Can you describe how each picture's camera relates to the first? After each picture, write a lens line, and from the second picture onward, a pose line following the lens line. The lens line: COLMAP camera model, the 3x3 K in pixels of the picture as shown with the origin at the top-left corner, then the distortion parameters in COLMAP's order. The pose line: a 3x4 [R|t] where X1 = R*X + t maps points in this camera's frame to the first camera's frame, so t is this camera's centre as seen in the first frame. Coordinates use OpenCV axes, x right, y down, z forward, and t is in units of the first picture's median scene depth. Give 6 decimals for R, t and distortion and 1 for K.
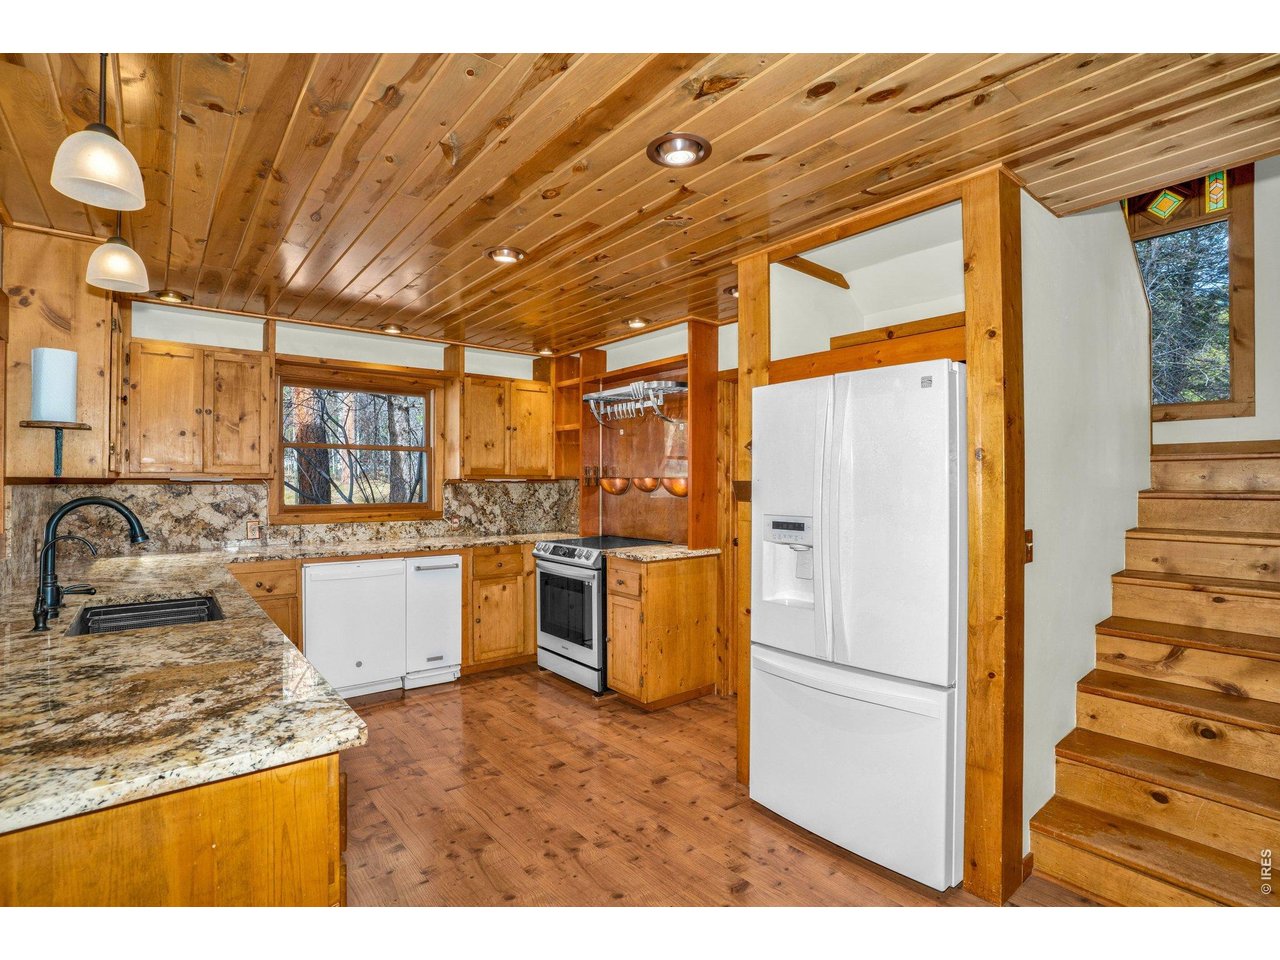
lens RADIAL K [[623.0, 0, 647.7], [0, 623.0, 483.3], [0, 0, 1]] dist [-0.065625, 0.022086]
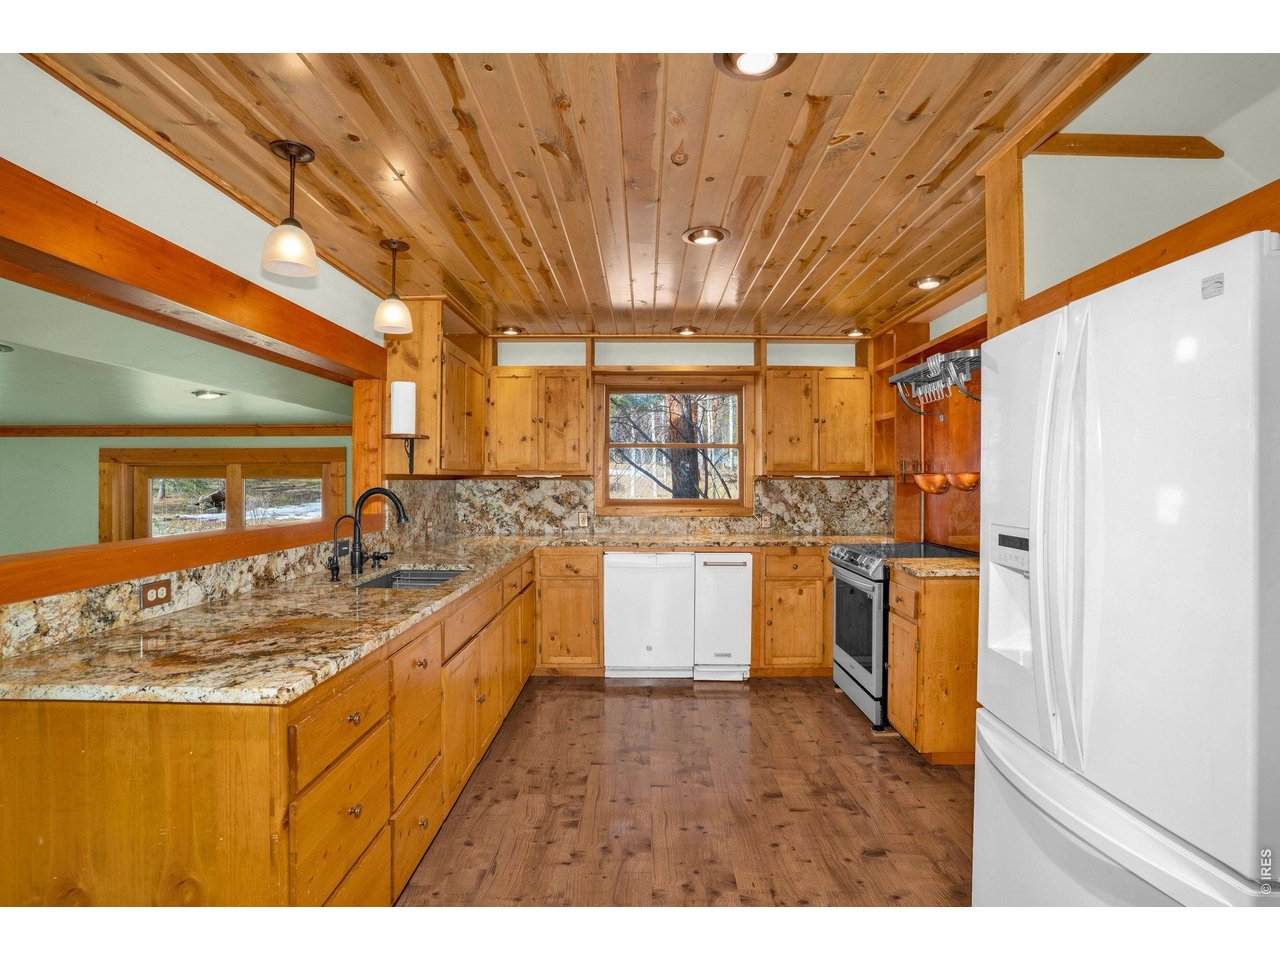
lens RADIAL K [[623.0, 0, 639.6], [0, 623.0, 481.6], [0, 0, 1]] dist [-0.065625, 0.022086]
pose [[0.772286, 0.003389, -0.635266, 0.215054], [-0.003324, 0.999994, 0.001294, 0.002632], [0.635267, 0.001112, 0.772292, 0.153394]]
